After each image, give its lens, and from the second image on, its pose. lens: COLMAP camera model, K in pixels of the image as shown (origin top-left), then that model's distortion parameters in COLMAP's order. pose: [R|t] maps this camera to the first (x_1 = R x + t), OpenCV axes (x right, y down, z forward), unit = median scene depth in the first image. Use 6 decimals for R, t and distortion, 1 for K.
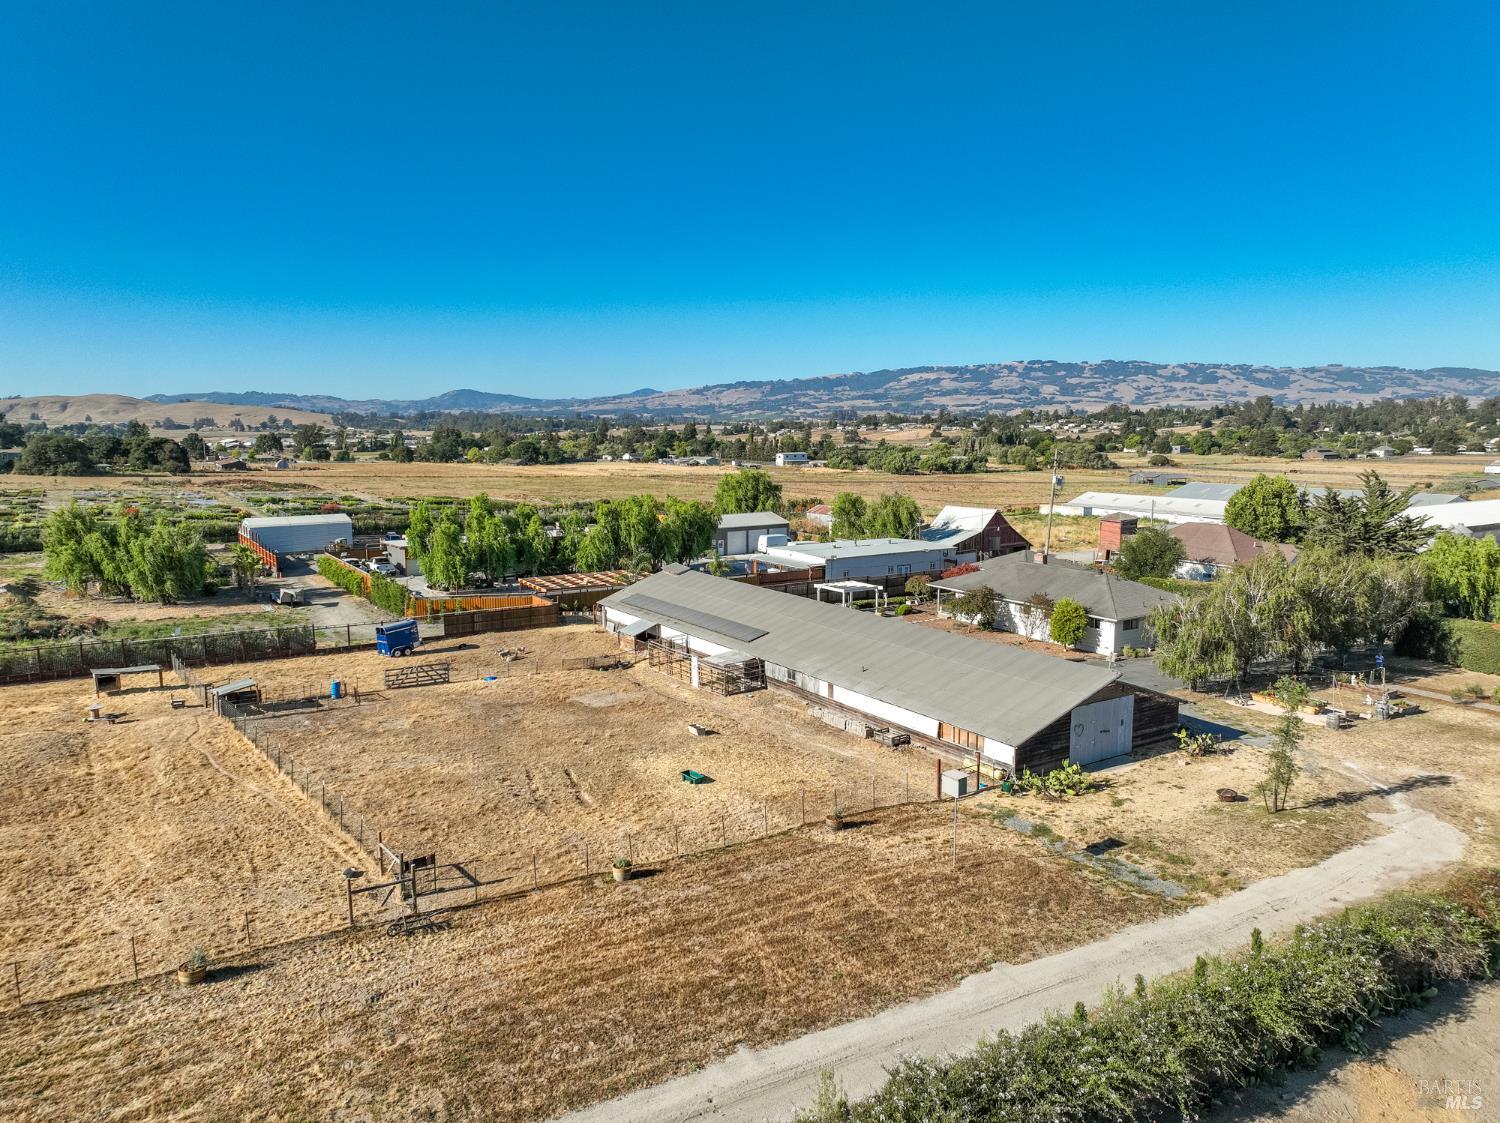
lens RADIAL K [[1062.8, 0, 747.0], [0, 1062.8, 559.1], [0, 0, 1]] dist [-0.000942, 0.019322]
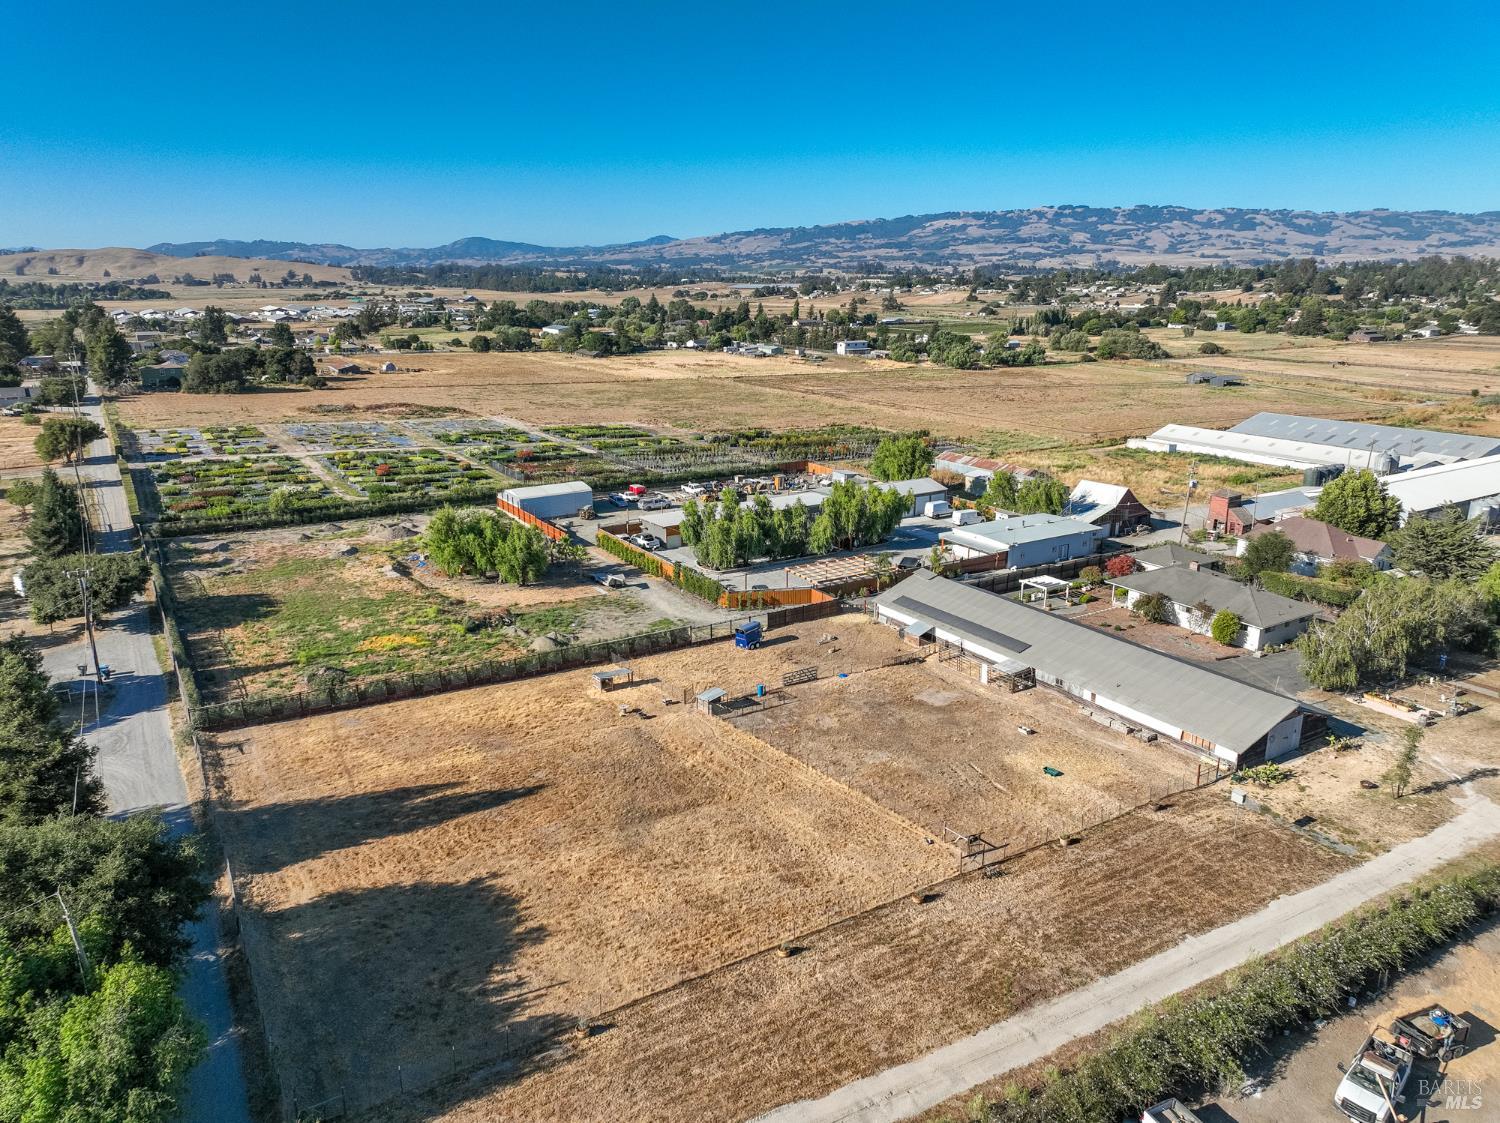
lens RADIAL K [[1072.7, 0, 743.3], [0, 1072.7, 556.2], [0, 0, 1]] dist [-0.007392, 0.032595]
pose [[0.999907, 0.003061, -0.013287, -0.299584], [-0.001215, 0.990599, 0.136795, -0.213608], [0.013581, -0.136766, 0.990510, -0.382071]]
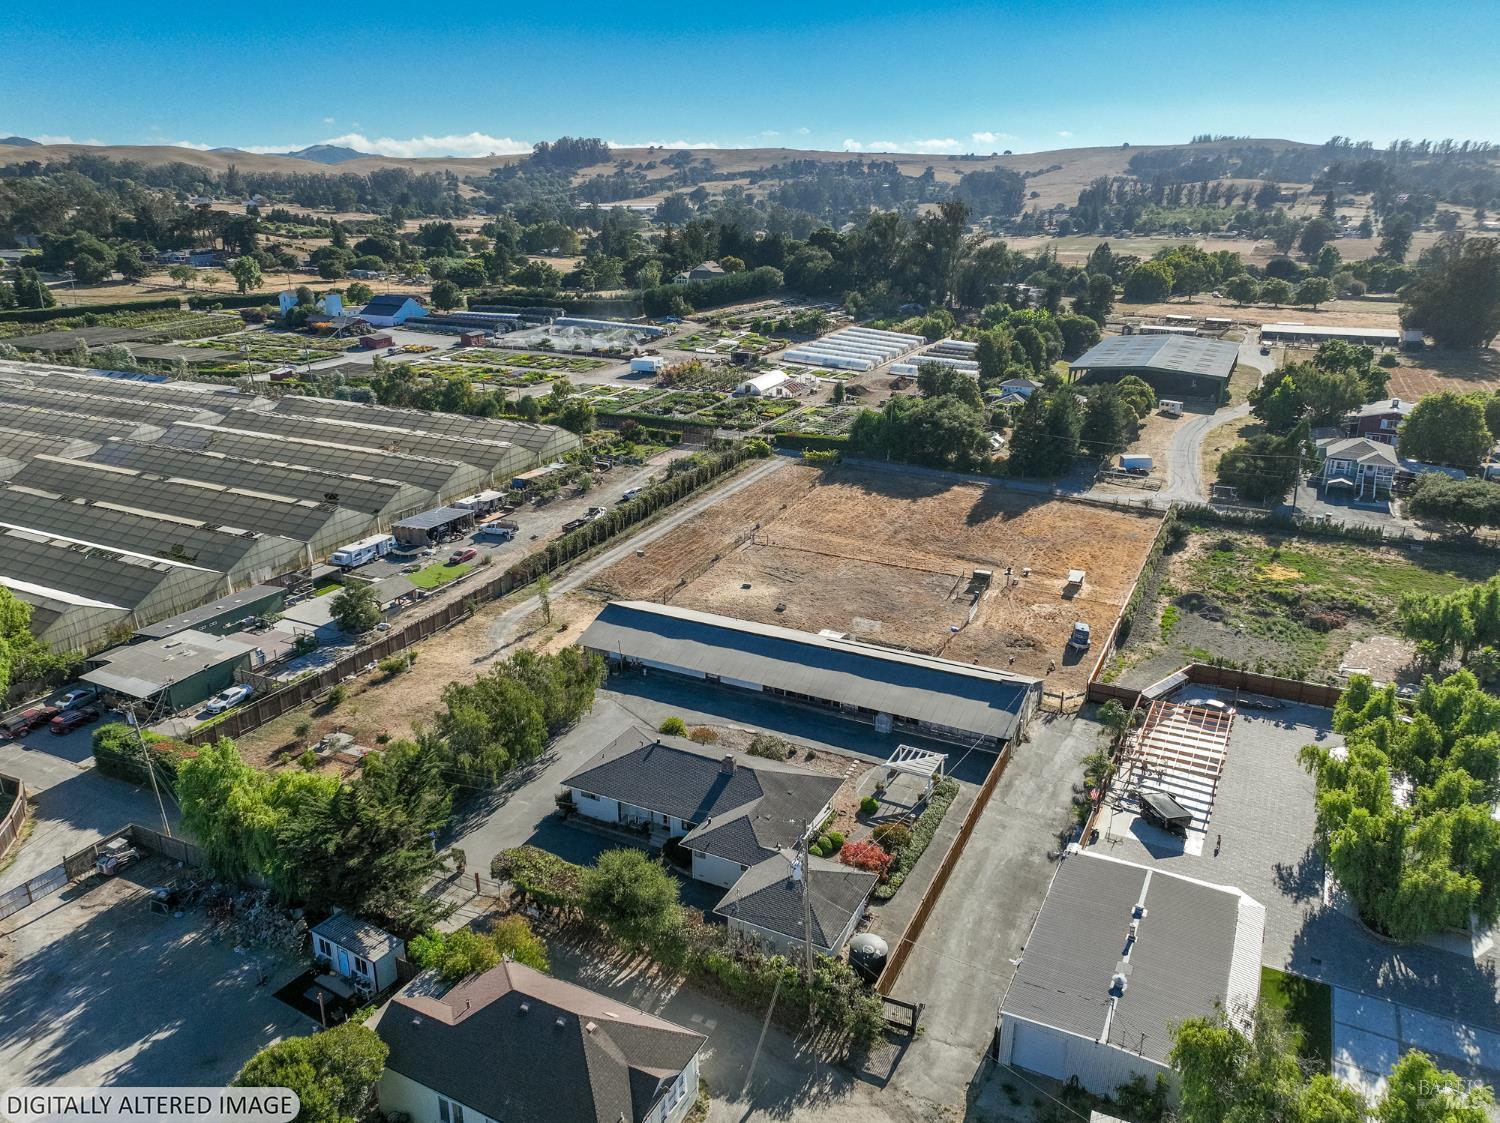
lens RADIAL K [[1084.9, 0, 726.8], [0, 1084.9, 564.7], [0, 0, 1]] dist [0.007336, 0.006903]
pose [[-0.868963, 0.165862, -0.466255, 0.738265], [-0.057966, 0.901563, 0.428748, -0.594343], [0.491471, 0.399593, -0.773810, 1.784189]]
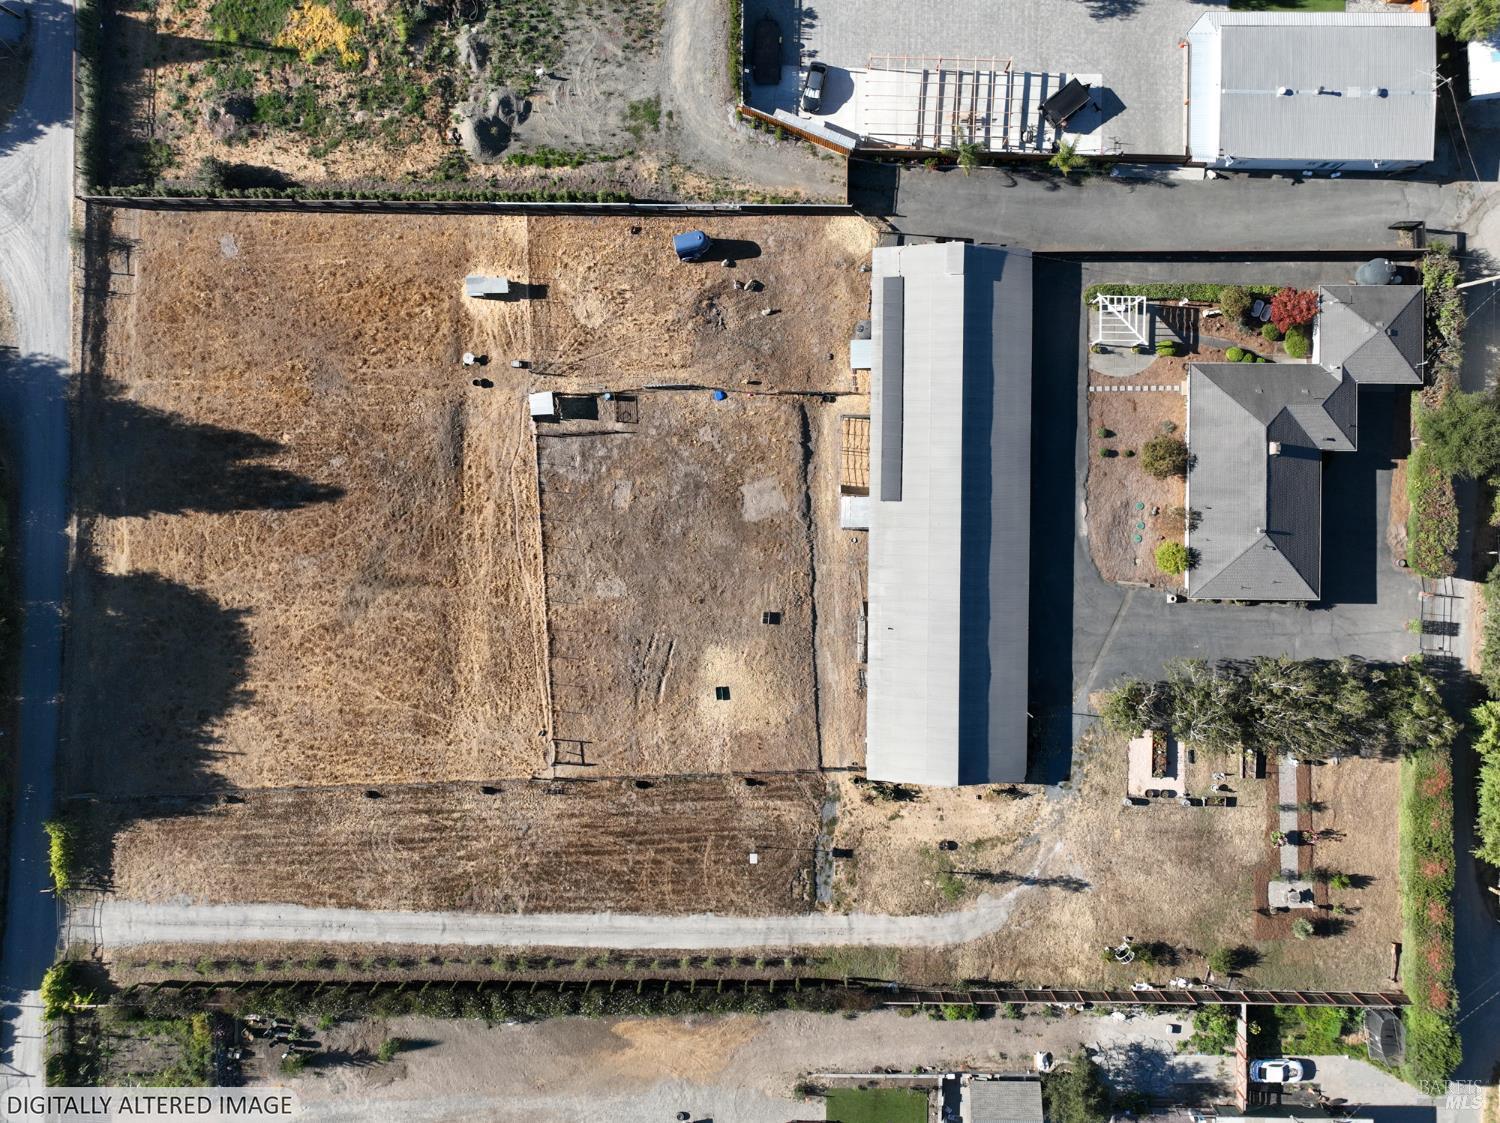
lens RADIAL K [[1046.3, 0, 745.9], [0, 1046.3, 560.0], [0, 0, 1]] dist [0.005603, 0.005187]
pose [[0.838286, 0.545114, -0.011299, -0.069565], [-0.048703, 0.095504, 0.994237, -0.984843], [0.543051, -0.832905, 0.106608, 0.585728]]
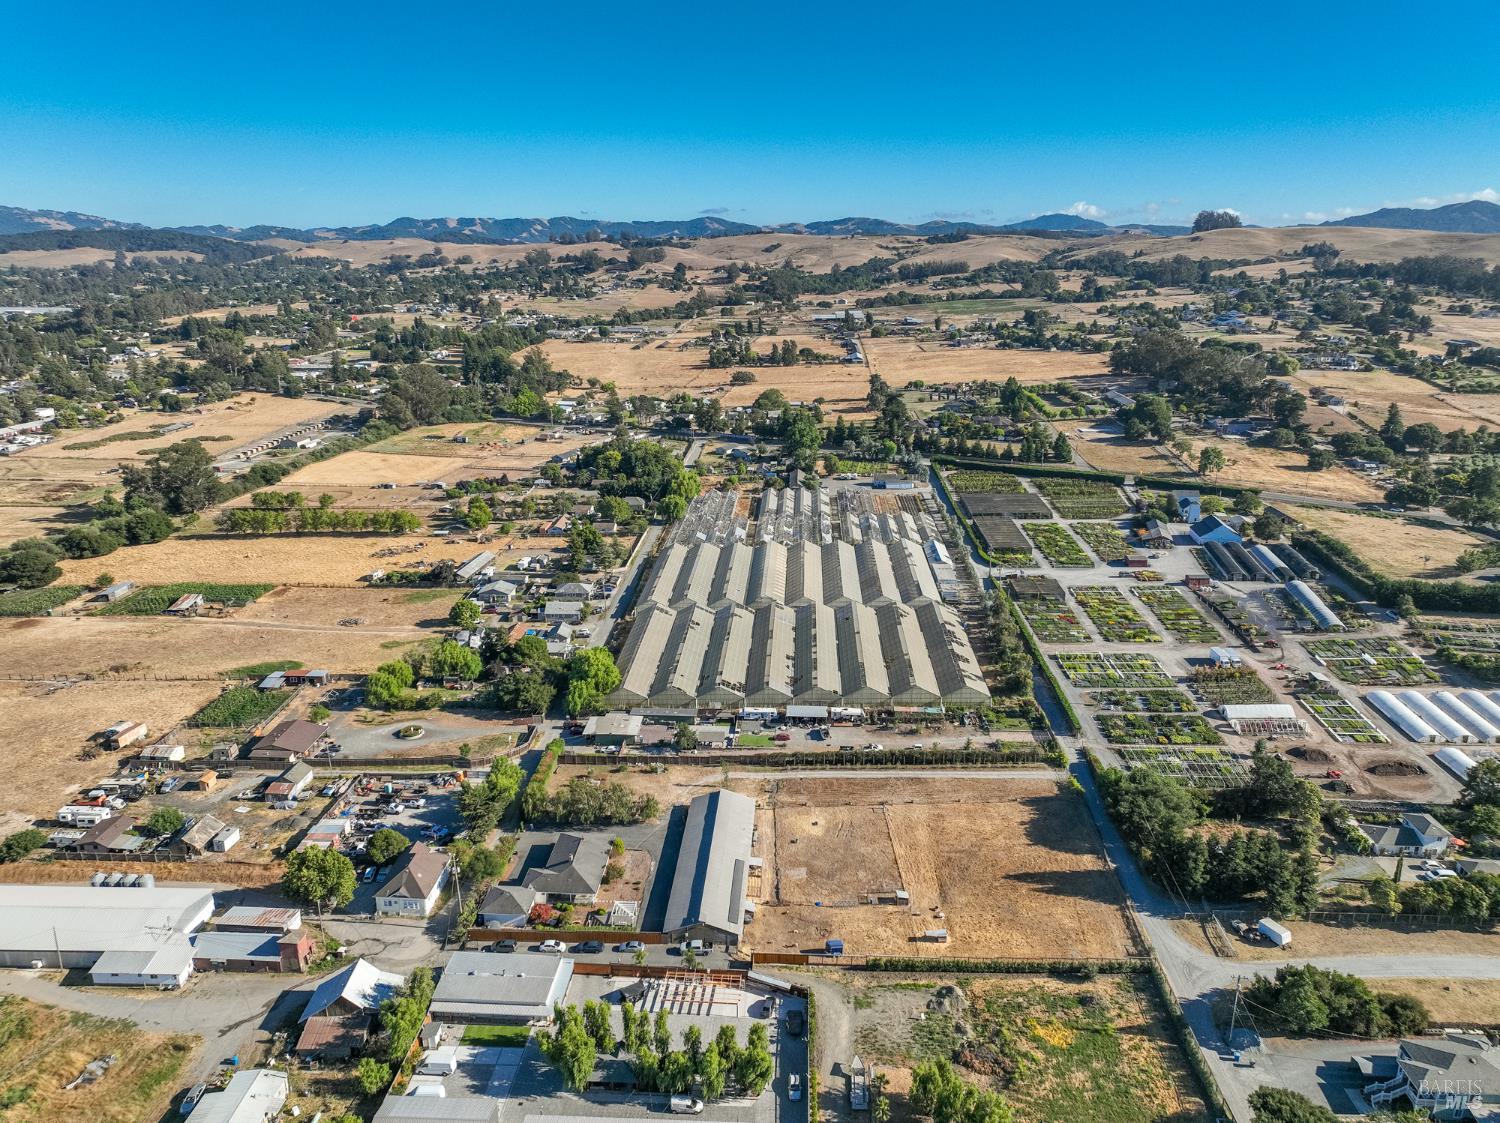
lens RADIAL K [[1046.3, 0, 745.9], [0, 1046.3, 560.0], [0, 0, 1]] dist [0.005603, 0.005187]
pose [[-0.810336, -0.168645, 0.561172, -1.229292], [0.075656, 0.919561, 0.385596, -1.490931], [-0.581061, 0.354919, -0.732394, 2.334989]]
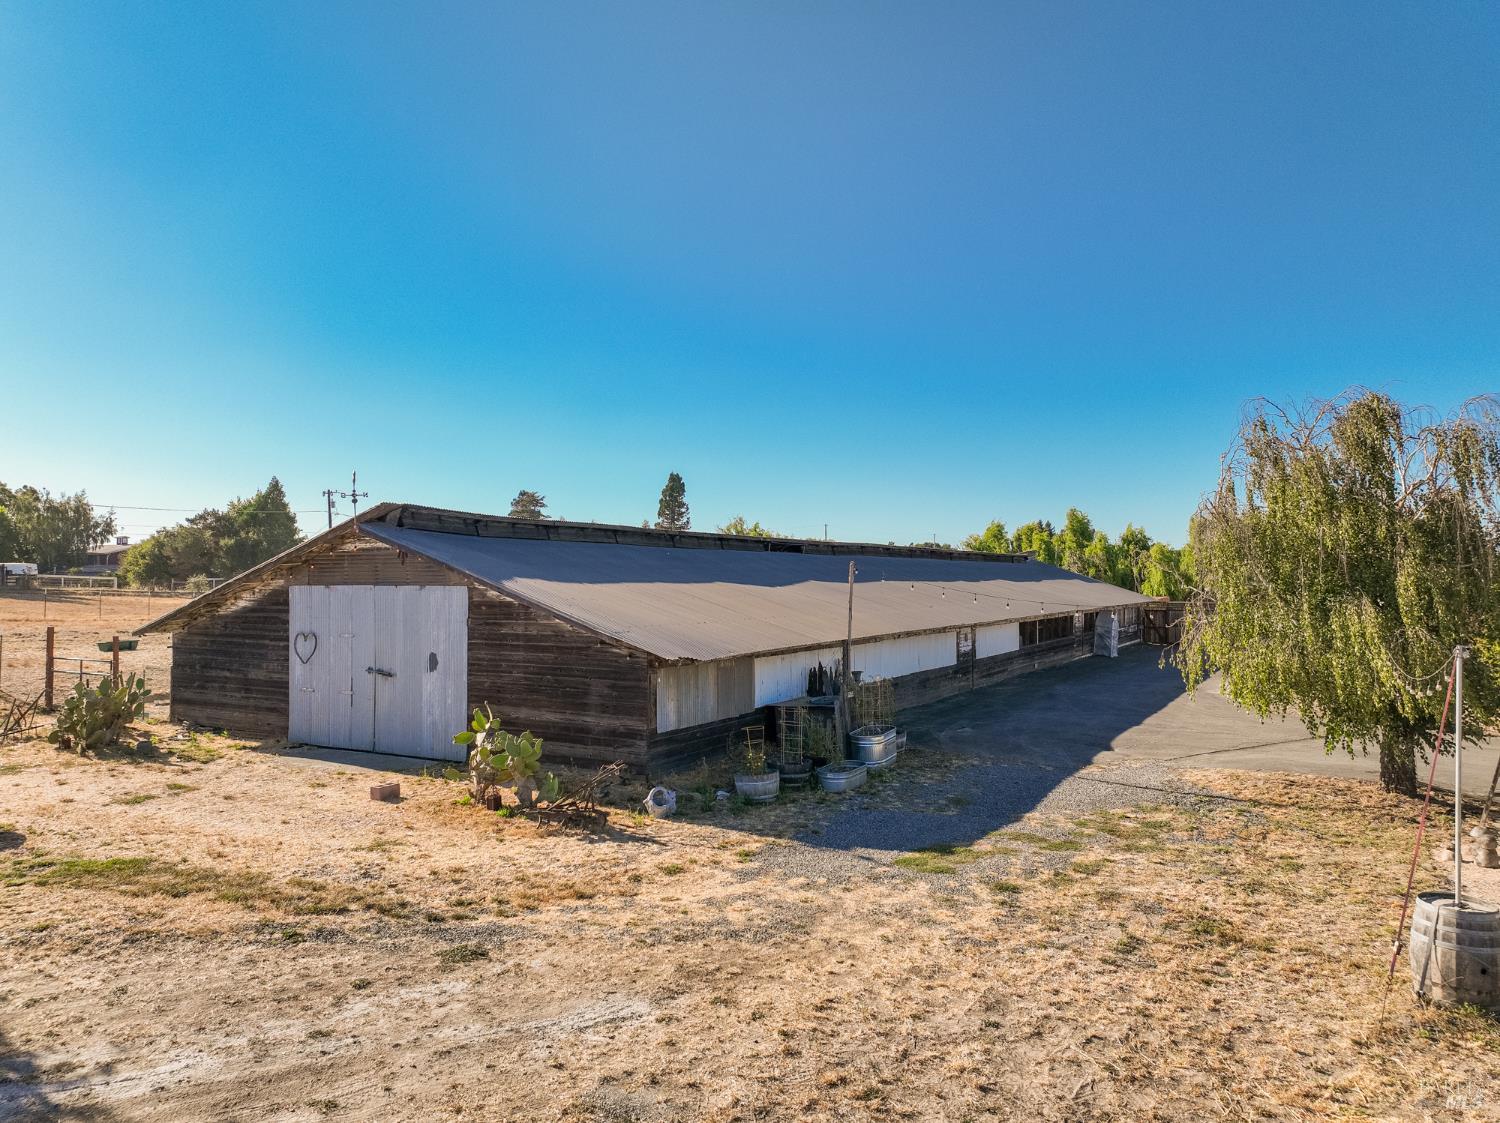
lens RADIAL K [[1046.3, 0, 745.9], [0, 1046.3, 560.0], [0, 0, 1]] dist [0.005603, 0.005187]
pose [[0.459160, -0.008219, -0.888315, 0.450420], [-0.114407, 0.991083, -0.068305, 0.084761], [0.880956, 0.132993, 0.454126, 0.595303]]
